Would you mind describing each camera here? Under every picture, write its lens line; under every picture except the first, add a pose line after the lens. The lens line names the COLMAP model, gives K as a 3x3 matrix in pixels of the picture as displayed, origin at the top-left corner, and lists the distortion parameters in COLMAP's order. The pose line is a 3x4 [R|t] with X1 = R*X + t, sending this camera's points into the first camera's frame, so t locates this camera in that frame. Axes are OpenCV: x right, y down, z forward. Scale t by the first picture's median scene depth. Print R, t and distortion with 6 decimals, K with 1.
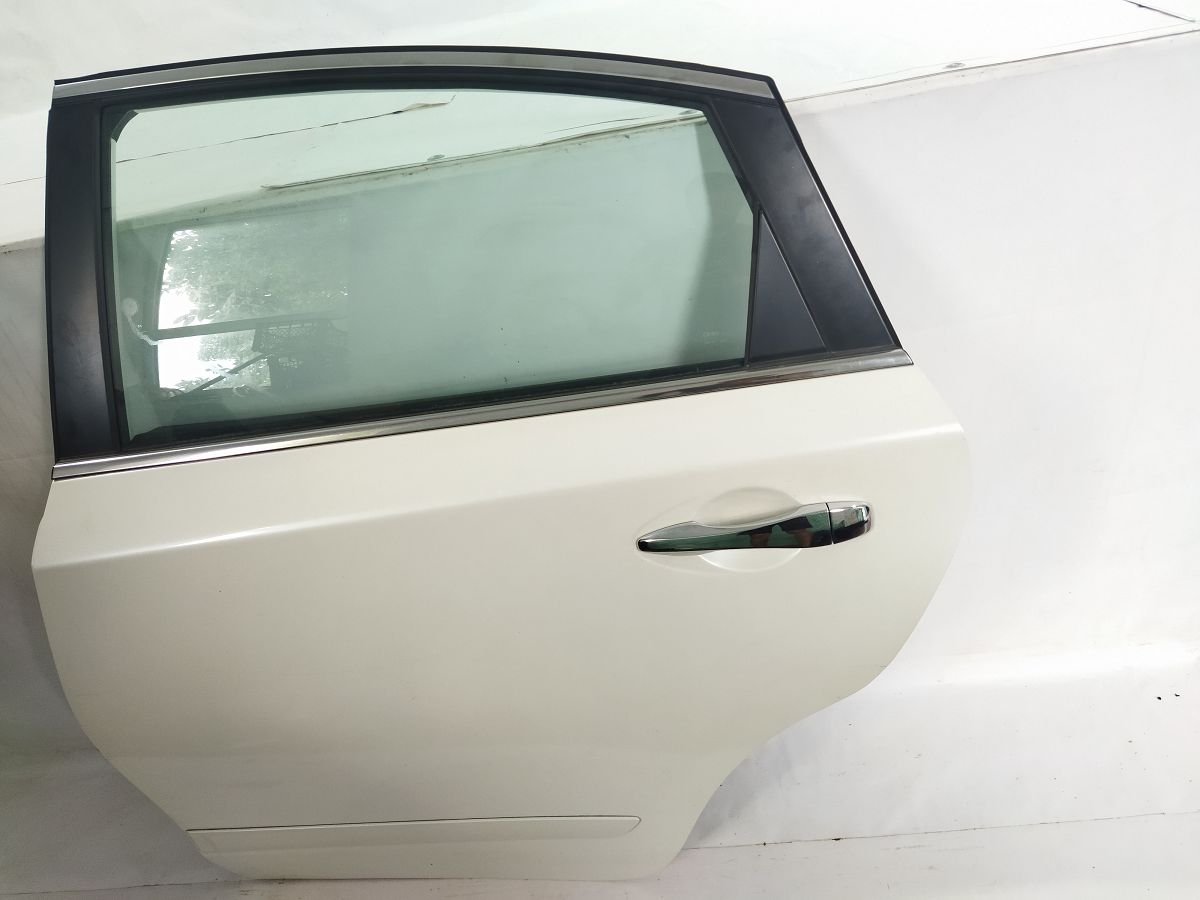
lens RADIAL K [[907.8, 0, 590.9], [0, 907.8, 444.8], [0, 0, 1]] dist [-0.000977, -0.008139]
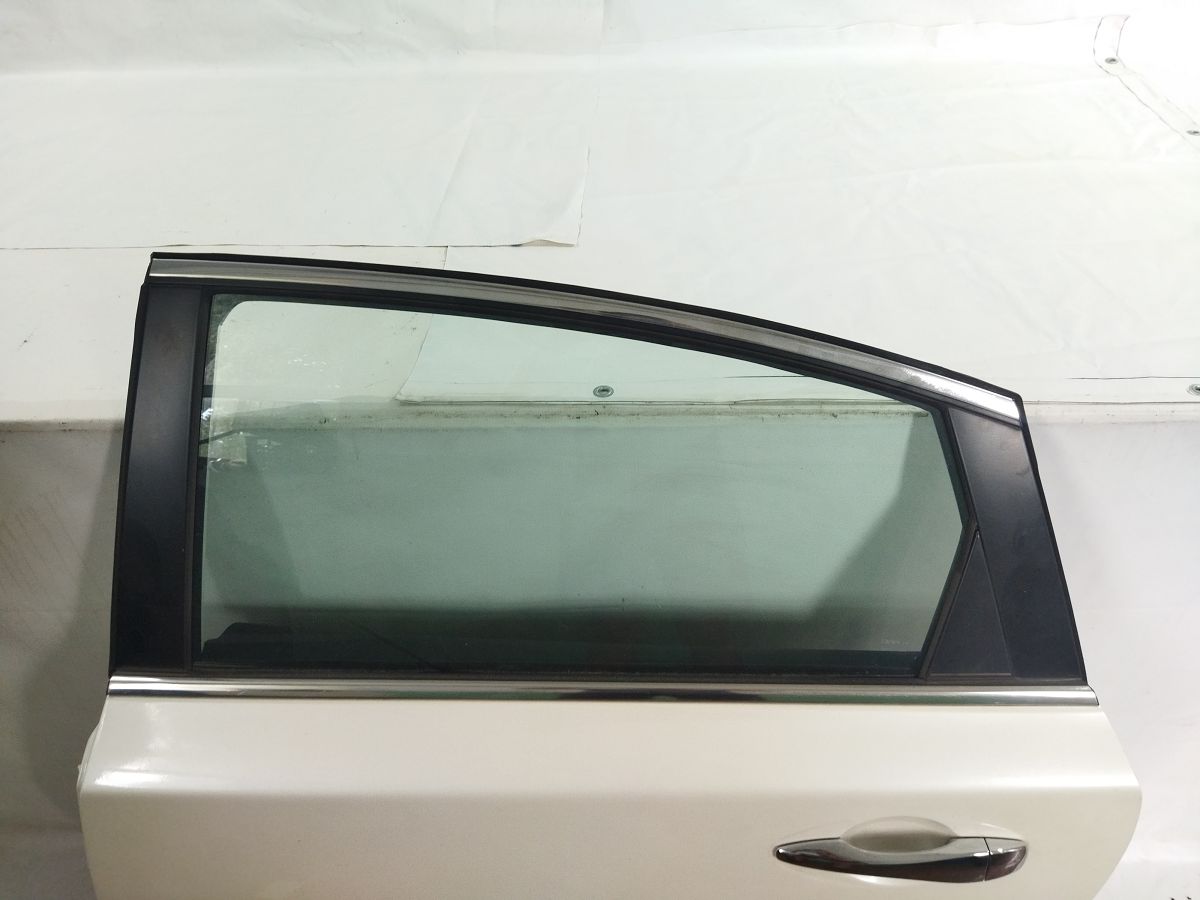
lens RADIAL K [[907.8, 0, 590.9], [0, 907.8, 444.8], [0, 0, 1]] dist [-0.000977, -0.008139]
pose [[0.988391, 0.120460, 0.092590, -0.261872], [-0.129475, 0.986683, 0.098452, -0.356938], [-0.079497, -0.109297, 0.990825, 0.145583]]
